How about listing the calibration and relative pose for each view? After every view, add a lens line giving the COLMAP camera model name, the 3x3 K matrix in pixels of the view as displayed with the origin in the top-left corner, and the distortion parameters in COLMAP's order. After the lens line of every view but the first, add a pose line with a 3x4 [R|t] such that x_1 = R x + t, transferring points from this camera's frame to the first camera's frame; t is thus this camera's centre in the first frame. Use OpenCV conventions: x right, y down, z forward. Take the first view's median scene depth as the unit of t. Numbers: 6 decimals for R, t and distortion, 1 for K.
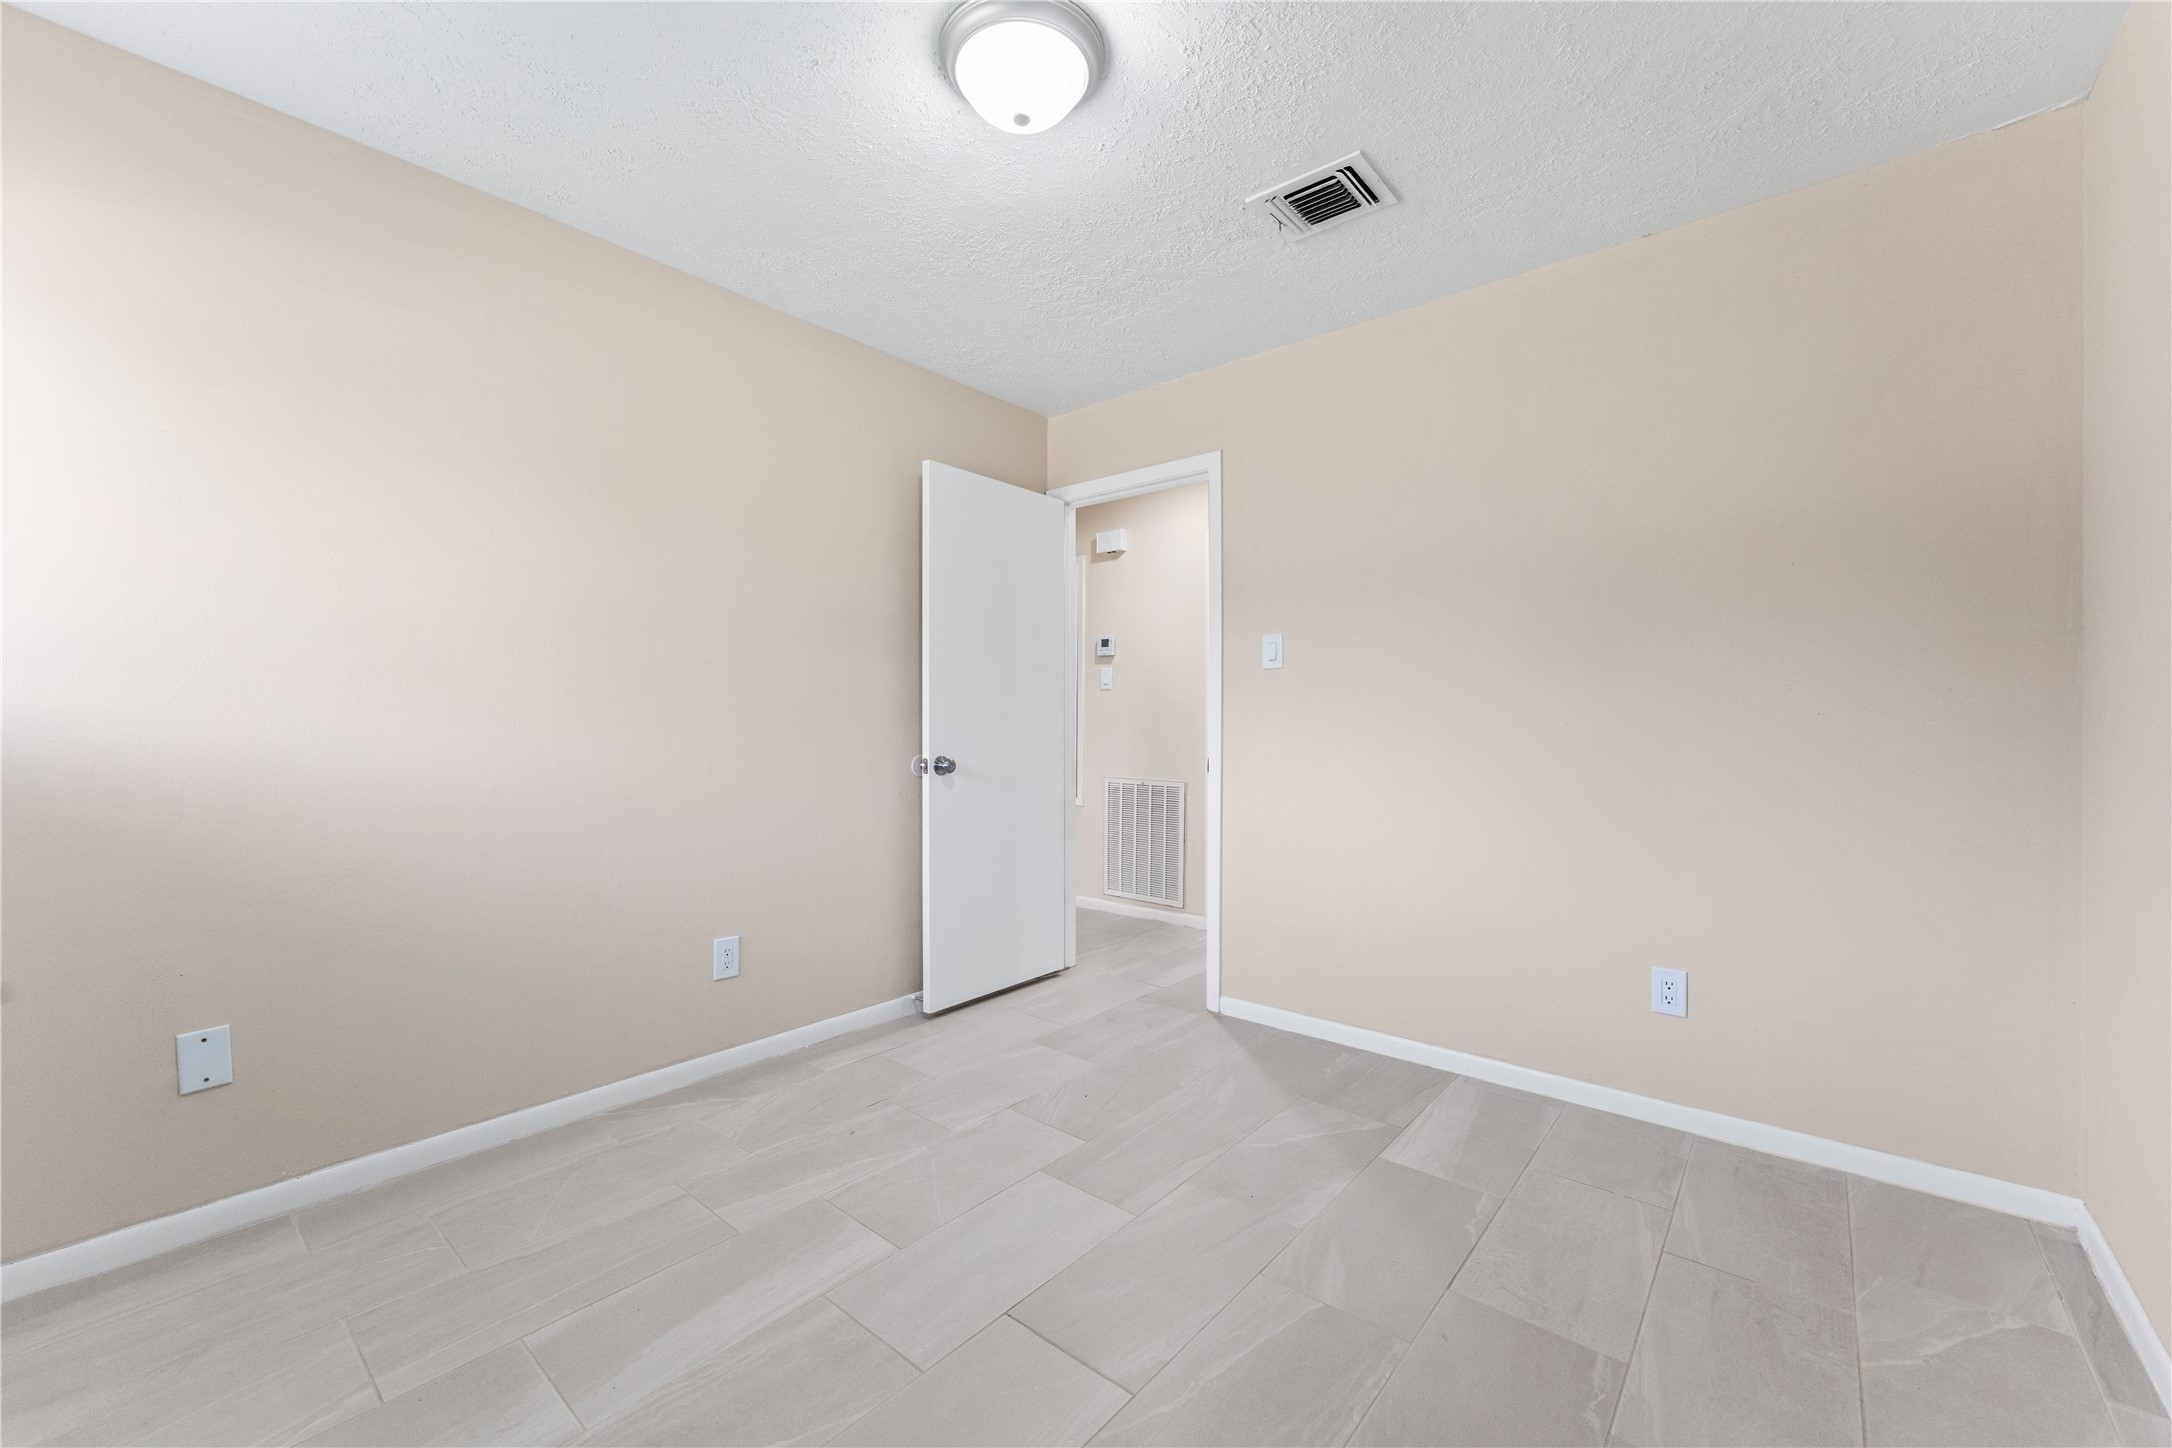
lens RADIAL K [[866.6, 0, 1086.0], [0, 866.6, 724.0], [0, 0, 1]] dist [0.000036, 0.000009]
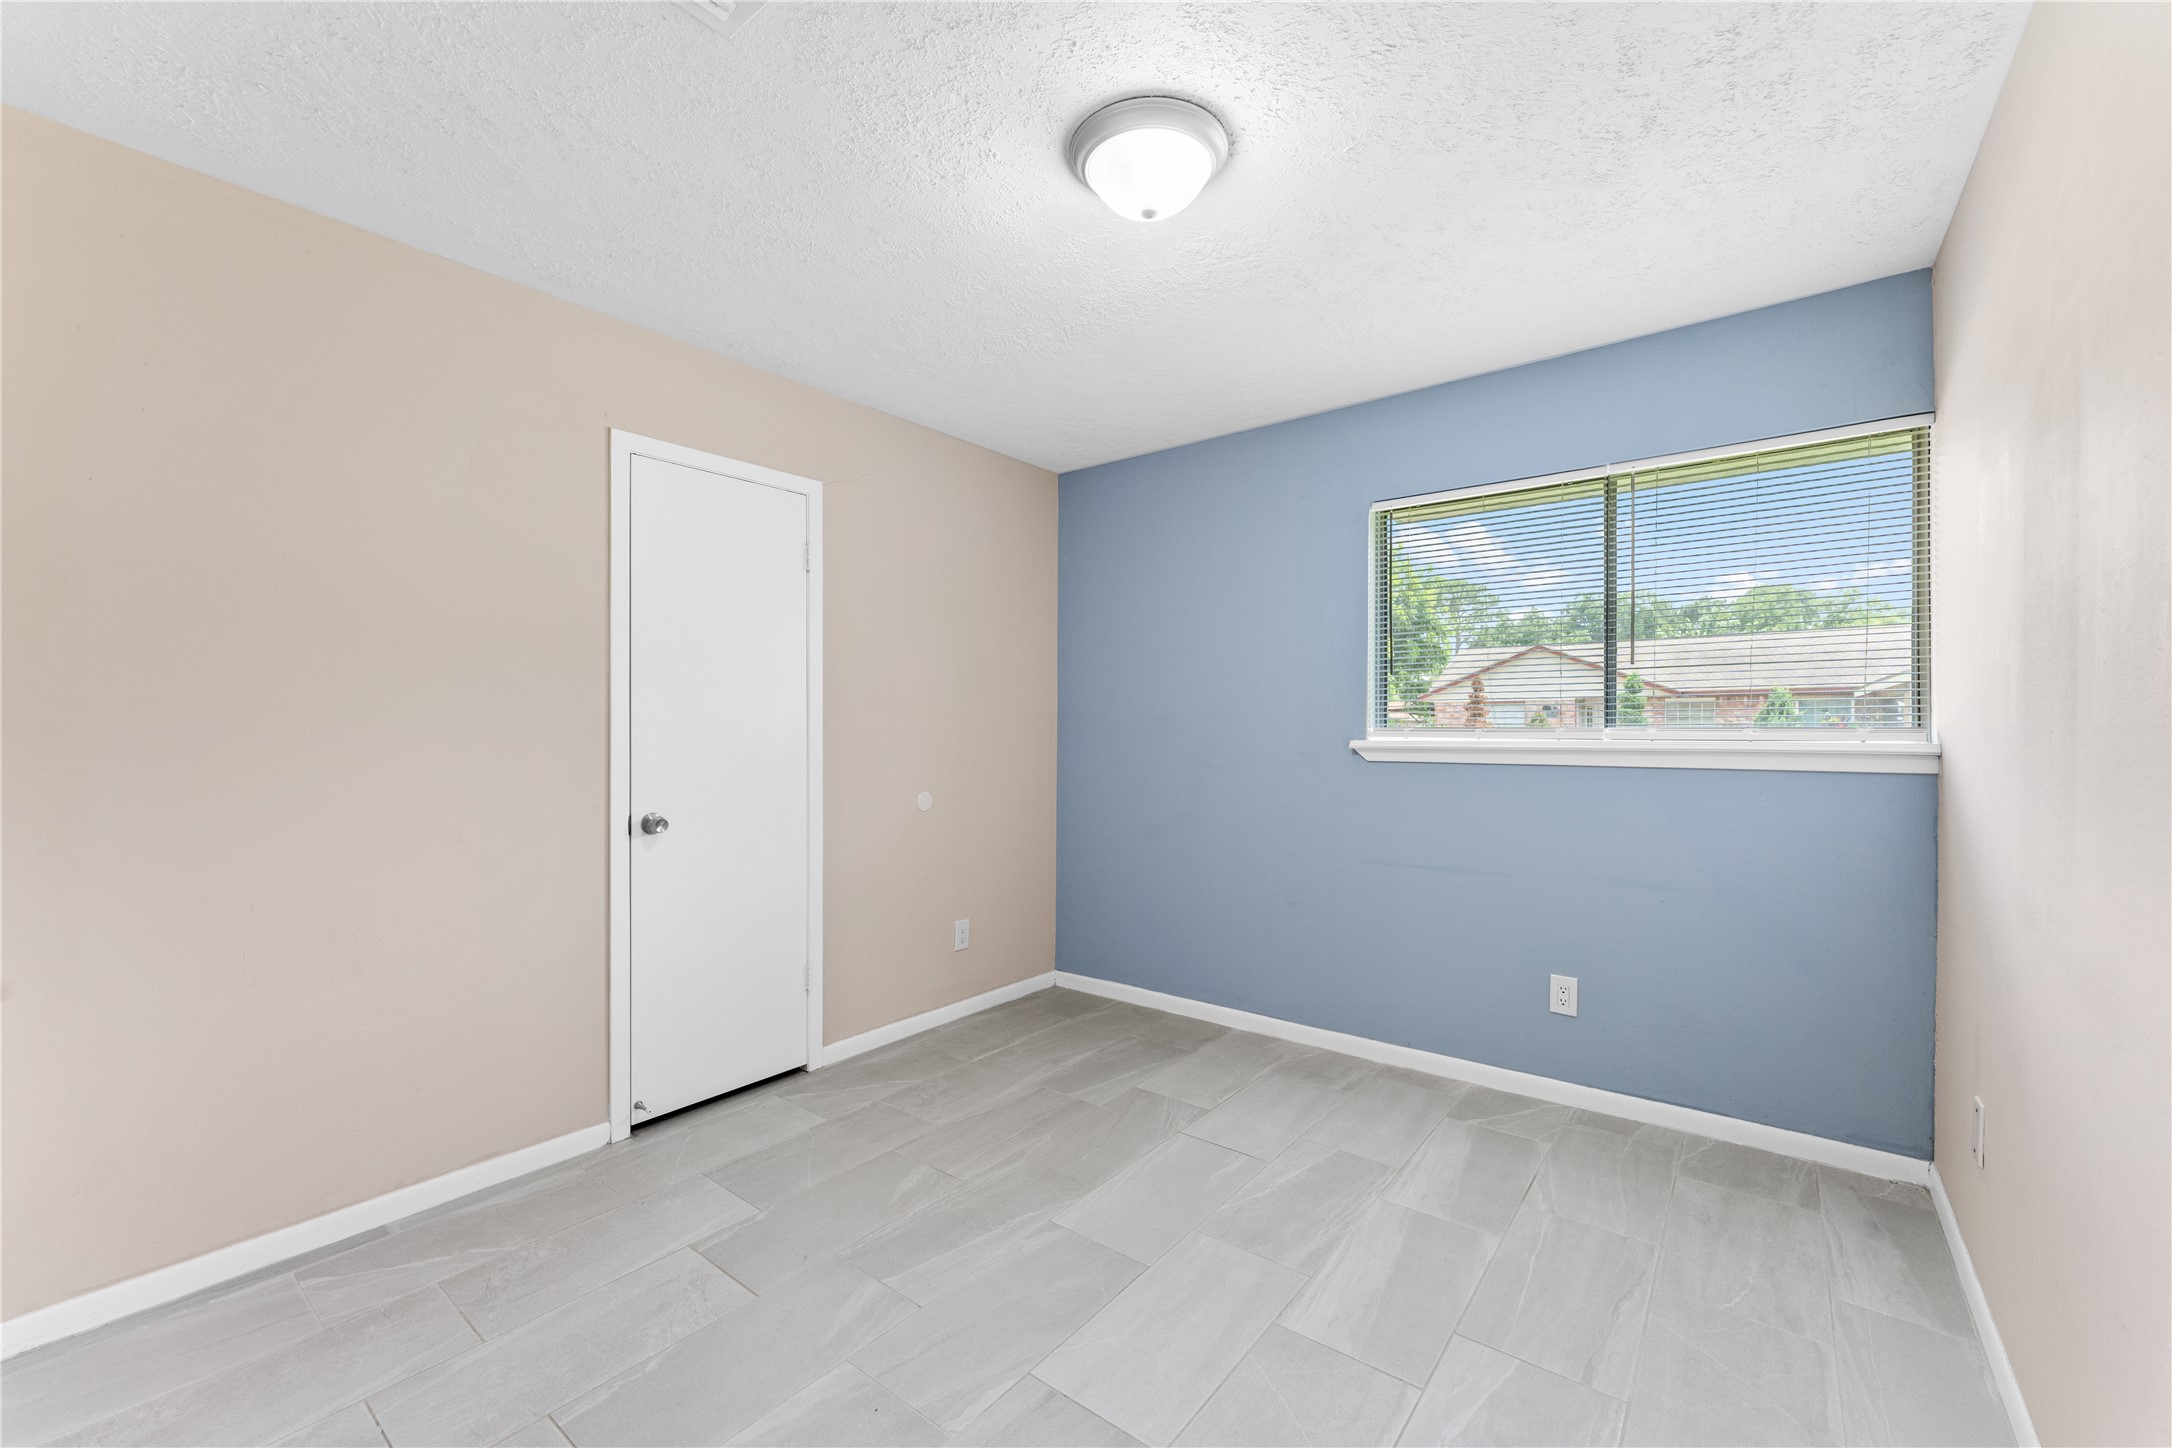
lens RADIAL K [[875.2, 0, 1085.9], [0, 875.2, 734.8], [0, 0, 1]] dist [-0.000824, -0.000072]
pose [[-0.999344, -0.002140, -0.036161, 0.042086], [-0.002227, 0.999995, 0.002376, -0.071794], [0.036155, 0.002455, -0.999343, 2.190718]]
